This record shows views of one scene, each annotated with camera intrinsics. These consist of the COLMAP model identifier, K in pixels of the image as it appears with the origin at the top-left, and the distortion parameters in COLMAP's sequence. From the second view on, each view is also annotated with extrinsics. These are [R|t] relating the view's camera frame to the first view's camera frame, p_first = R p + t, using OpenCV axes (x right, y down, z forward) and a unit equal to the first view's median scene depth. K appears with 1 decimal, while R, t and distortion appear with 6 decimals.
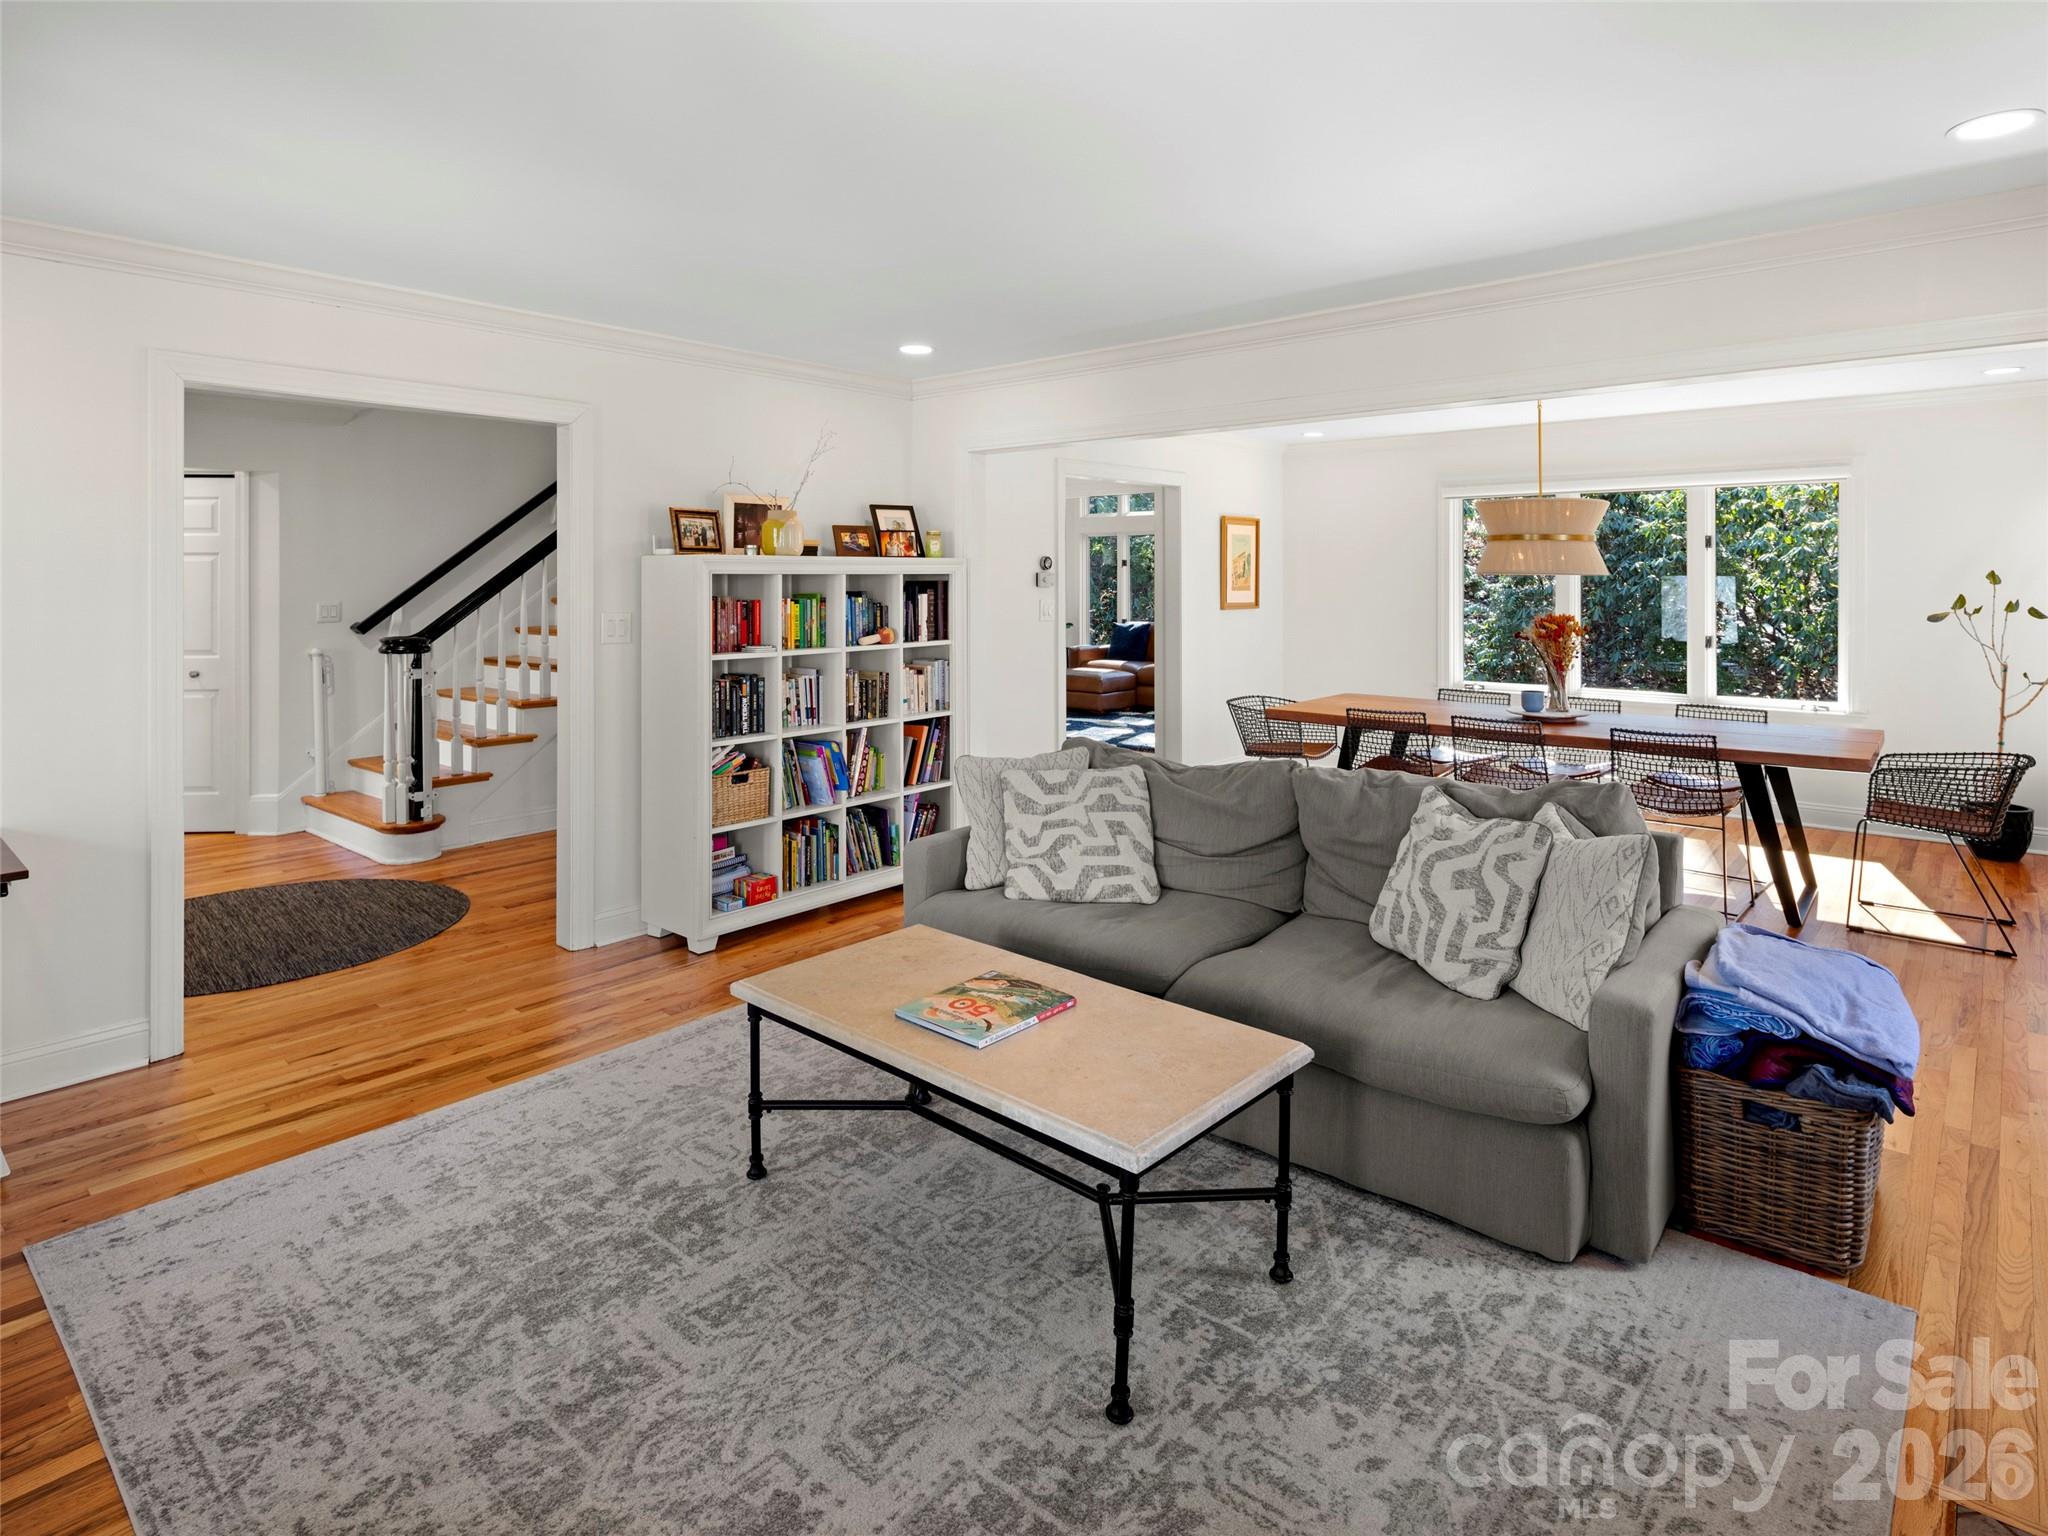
lens RADIAL K [[1095.8, 0, 1017.3], [0, 1095.8, 793.3], [0, 0, 1]] dist [0.003386, 0.000522]
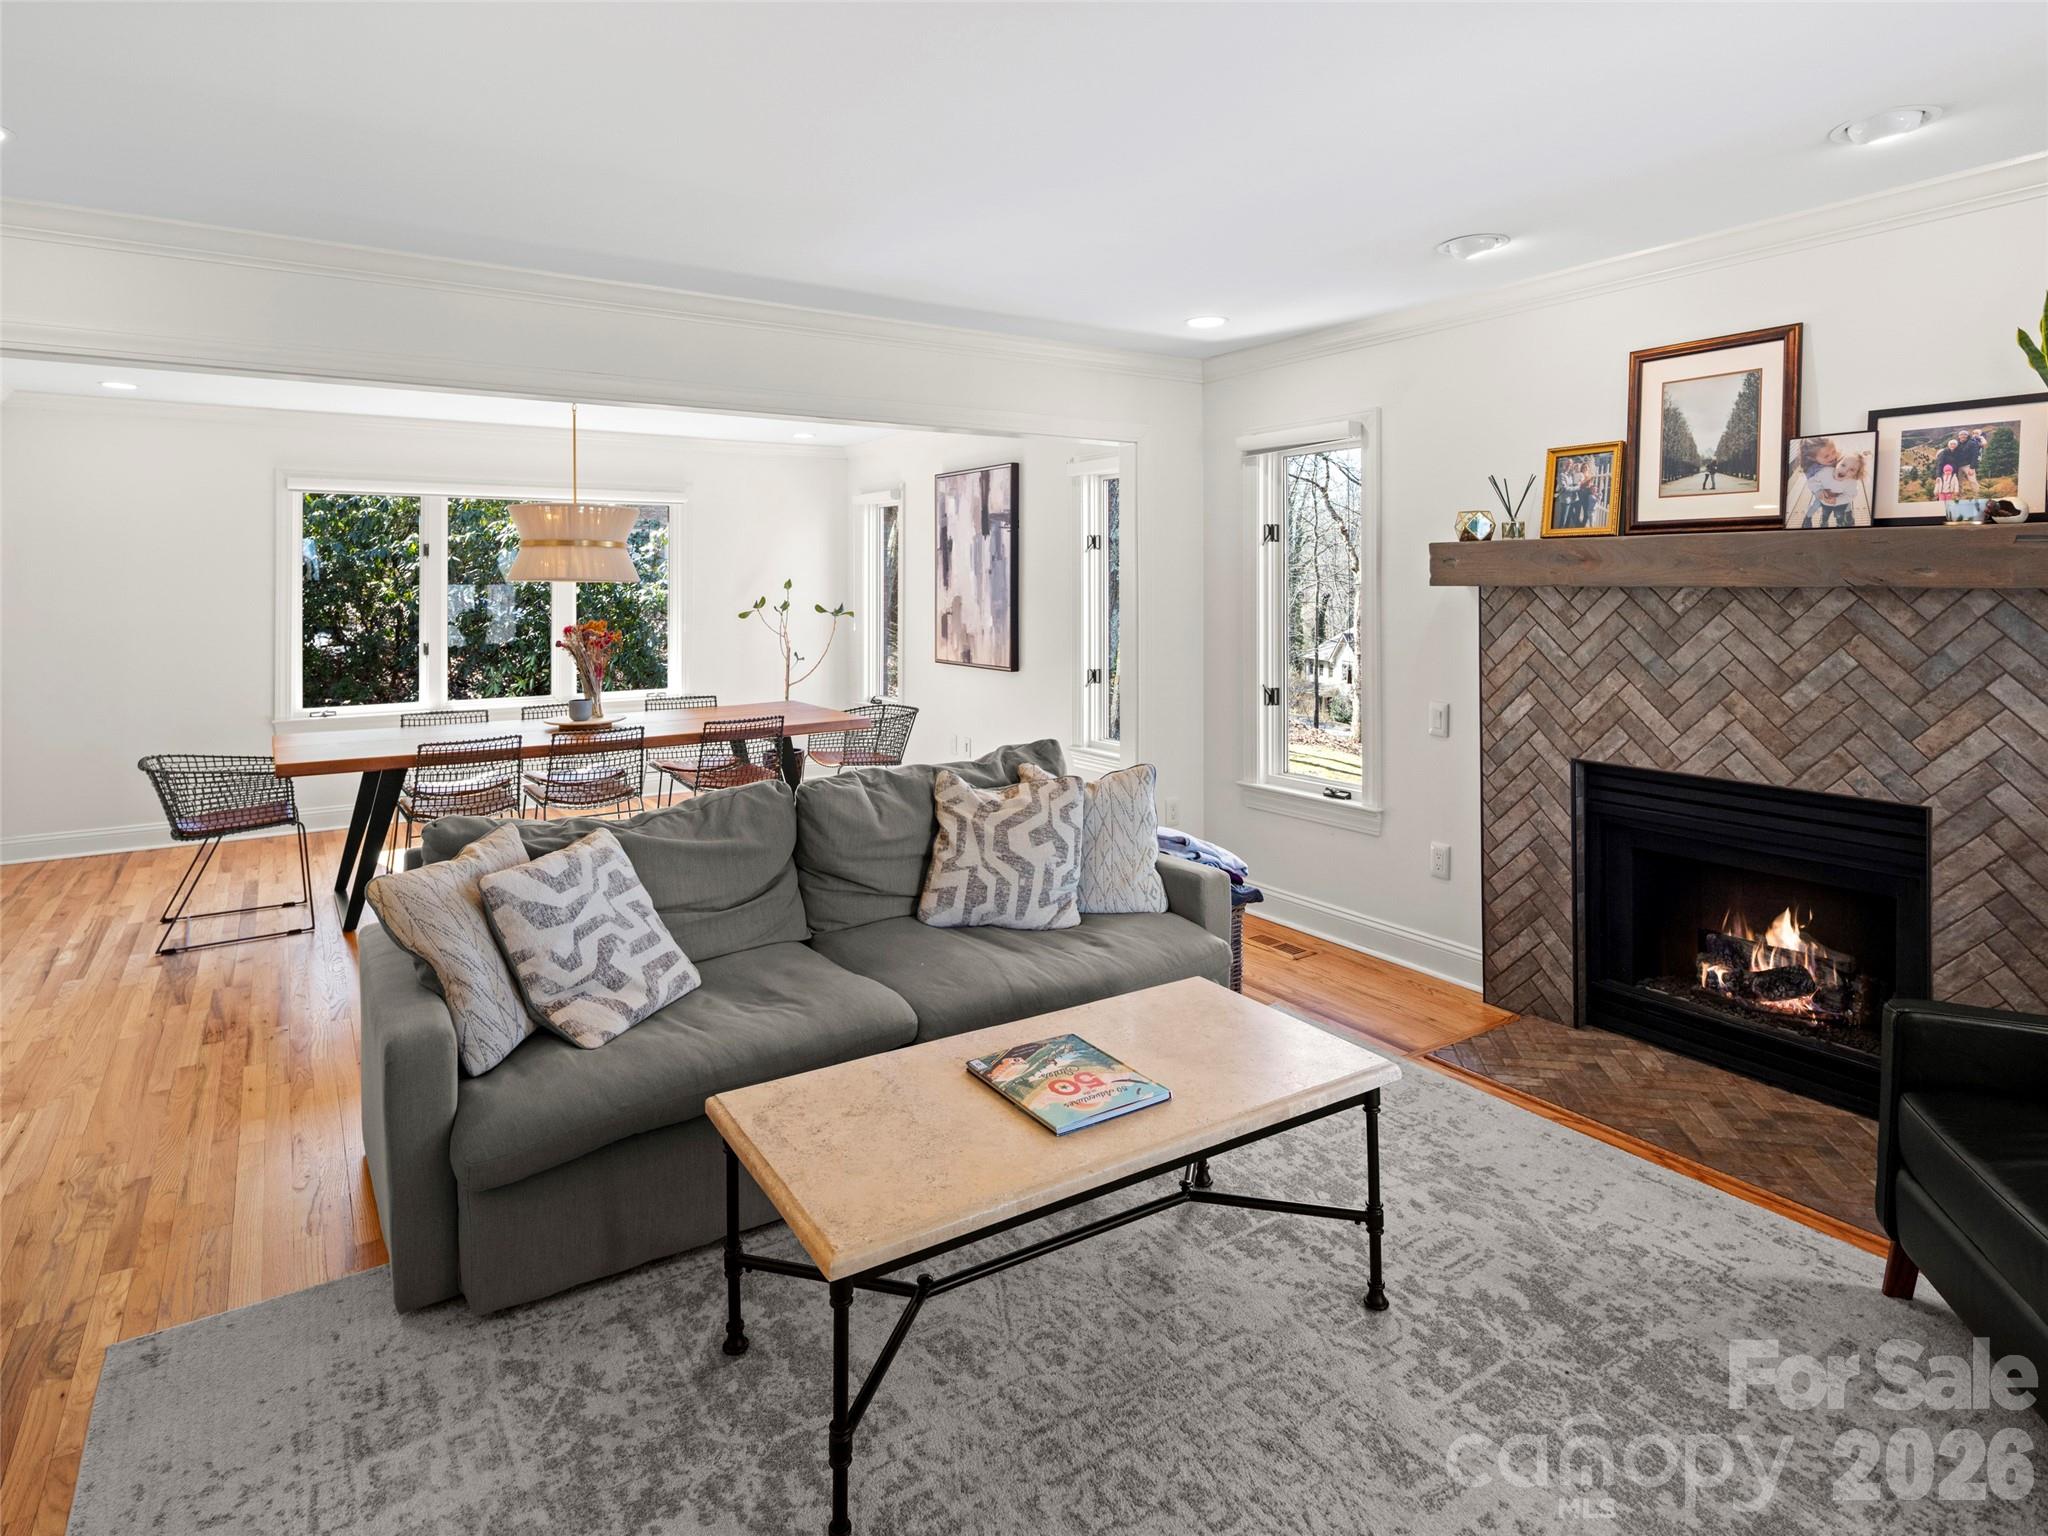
lens RADIAL K [[1120.6, 0, 1024.0], [0, 1120.6, 768.0], [0, 0, 1]] dist [-0.003648, -0.000962]
pose [[0.267325, -0.158872, 0.950419, -0.739417], [0.192501, 0.975238, 0.108876, -0.128368], [-0.944183, 0.153851, 0.291289, 0.661923]]
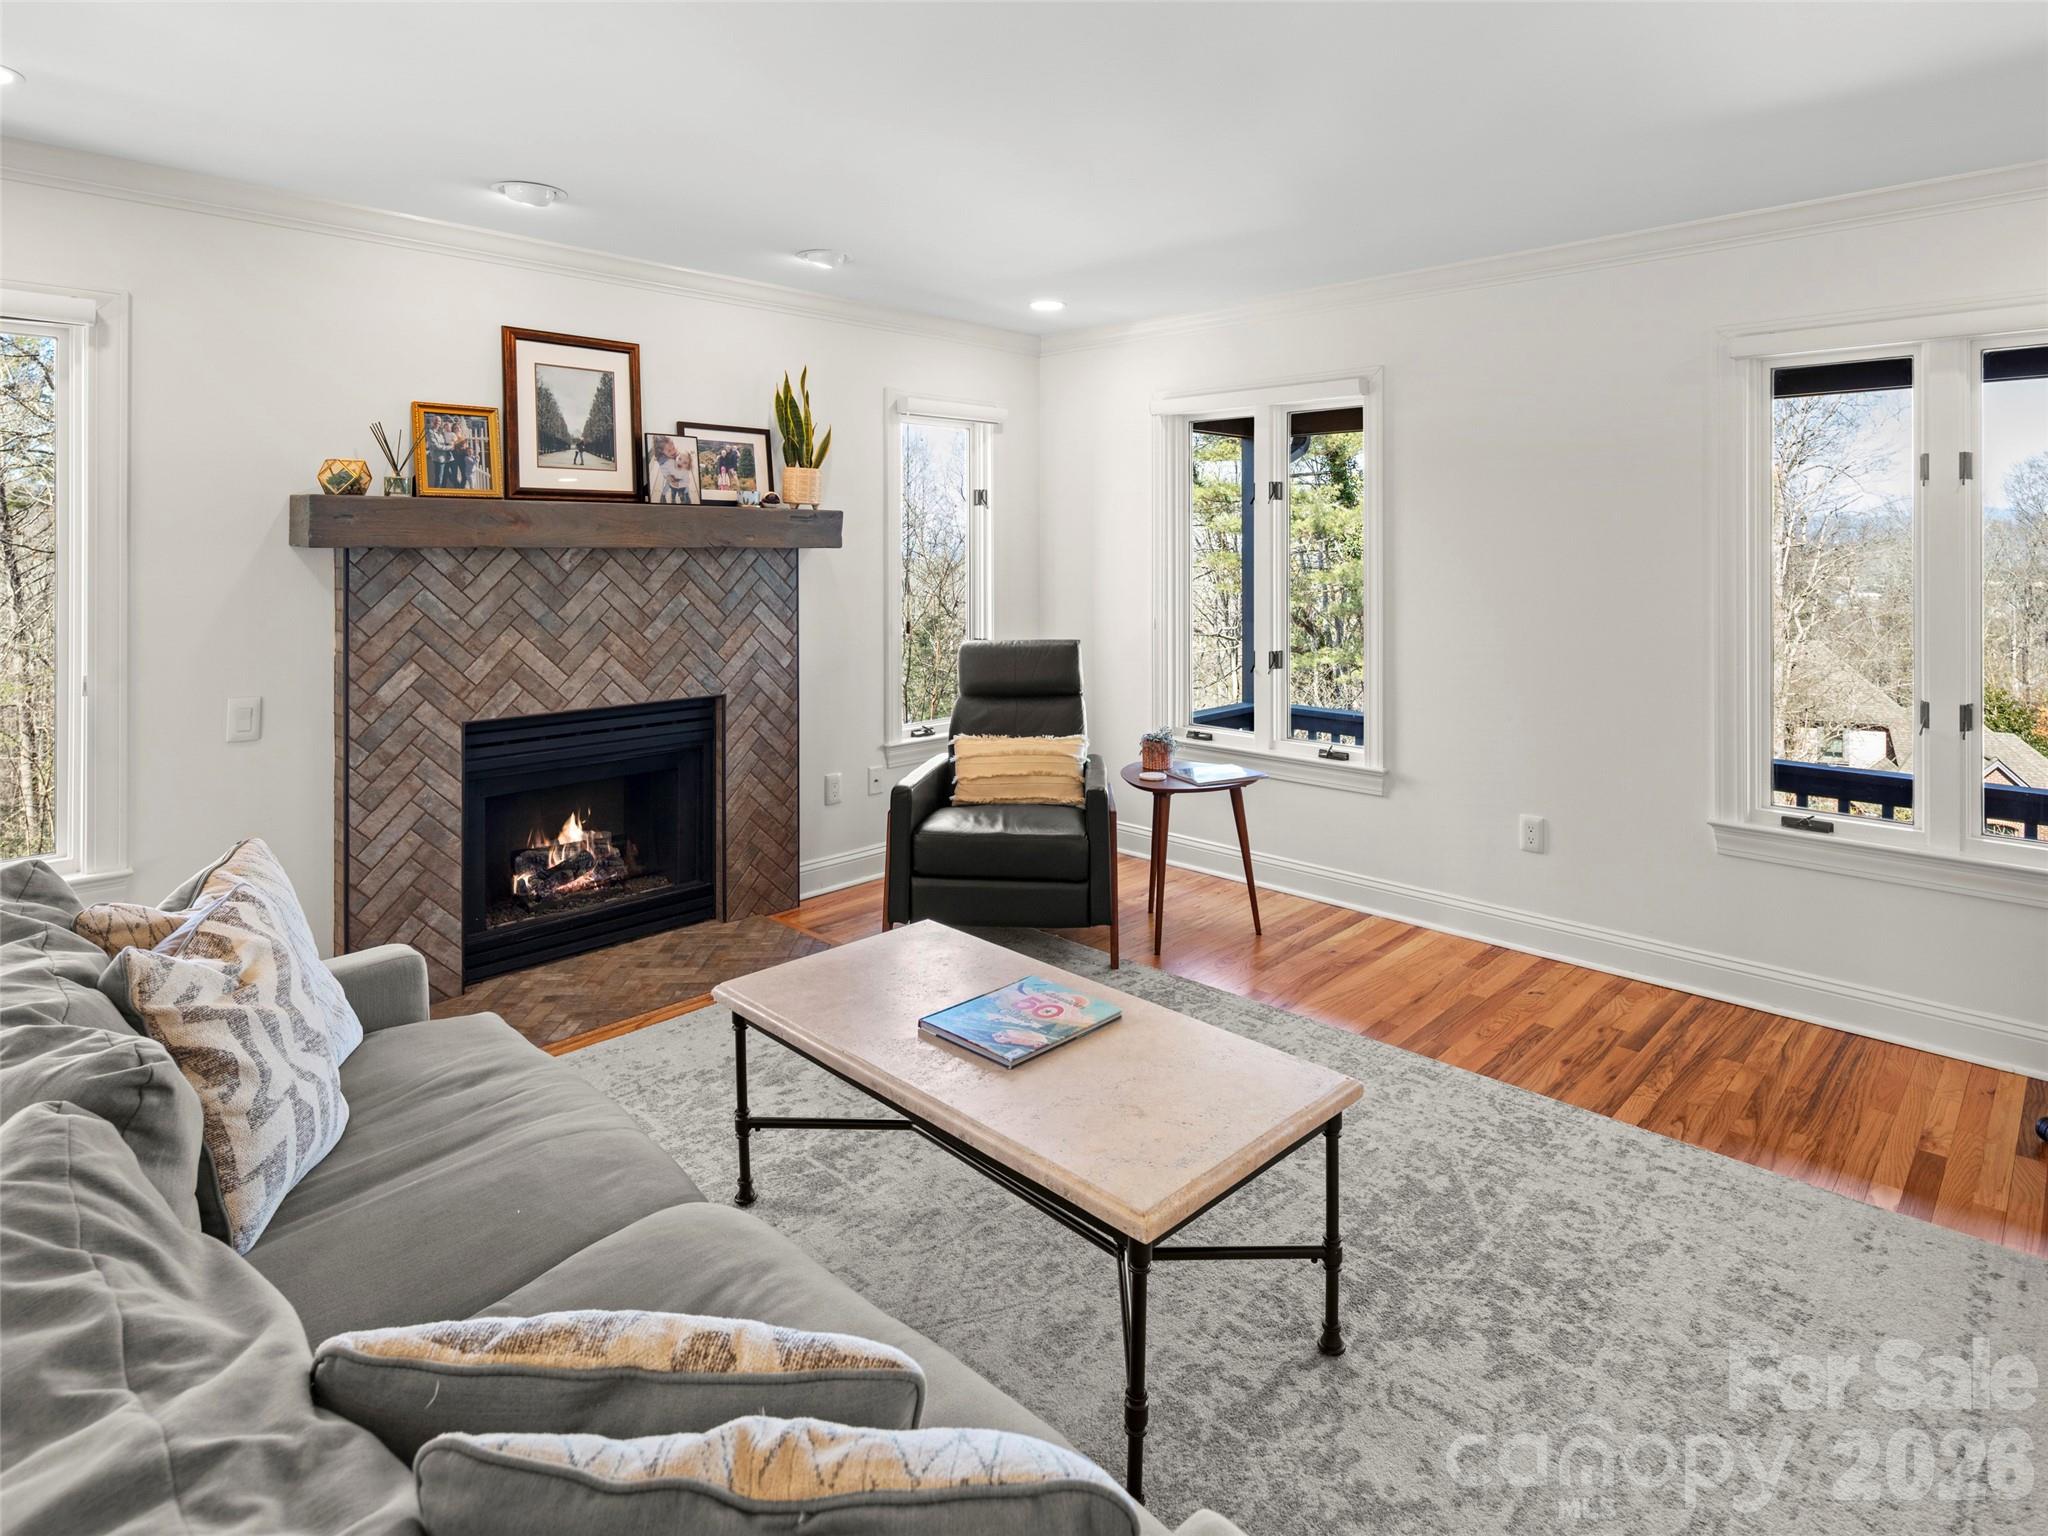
lens RADIAL K [[1125.5, 0, 1038.6], [0, 1125.5, 730.4], [0, 0, 1]] dist [0.000481, 0.000570]
pose [[-0.999458, -0.006232, 0.032316, -0.063435], [0.005598, 0.935417, 0.353502, -0.310631], [-0.032431, 0.353491, -0.934876, 1.584685]]
